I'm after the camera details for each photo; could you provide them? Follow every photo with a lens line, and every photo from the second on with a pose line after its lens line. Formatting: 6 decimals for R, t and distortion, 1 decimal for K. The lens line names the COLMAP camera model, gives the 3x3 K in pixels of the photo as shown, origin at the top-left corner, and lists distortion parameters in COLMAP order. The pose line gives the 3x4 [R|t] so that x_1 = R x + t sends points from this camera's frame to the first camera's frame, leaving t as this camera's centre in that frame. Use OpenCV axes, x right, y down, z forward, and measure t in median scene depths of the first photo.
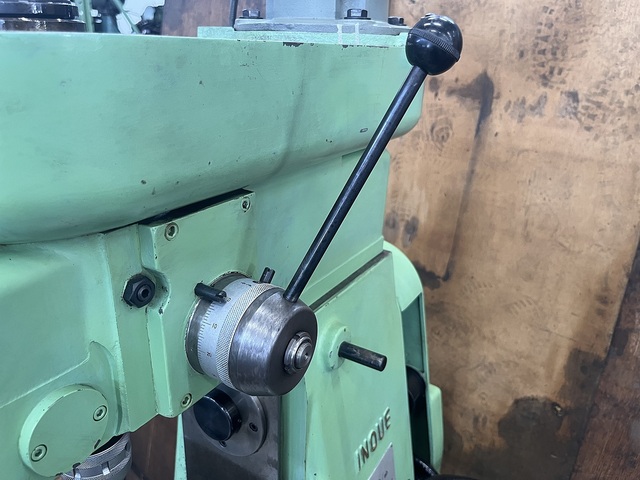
lens RADIAL K [[494.8, 0, 319.2], [0, 494.8, 237.3], [0, 0, 1]] dist [0.055276, -0.100159]
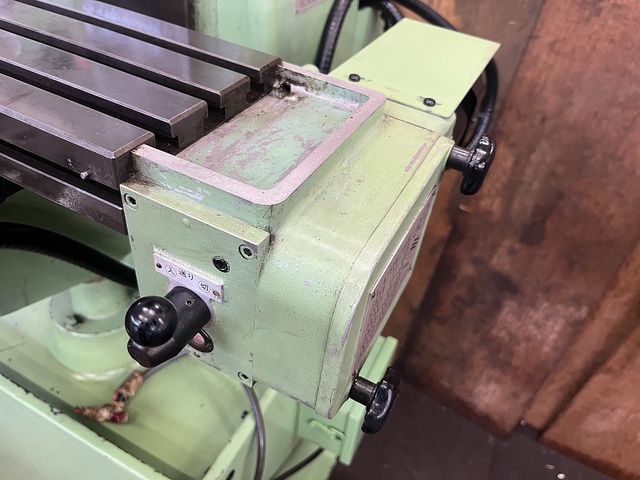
lens RADIAL K [[505.6, 0, 320.0], [0, 505.6, 240.0], [0, 0, 1]] dist [0.051419, -0.122657]
pose [[0.993205, 0.002252, 0.116357, 0.023004], [-0.042681, 0.937198, 0.346177, 0.532407], [-0.108270, -0.348791, 0.930925, 0.051852]]
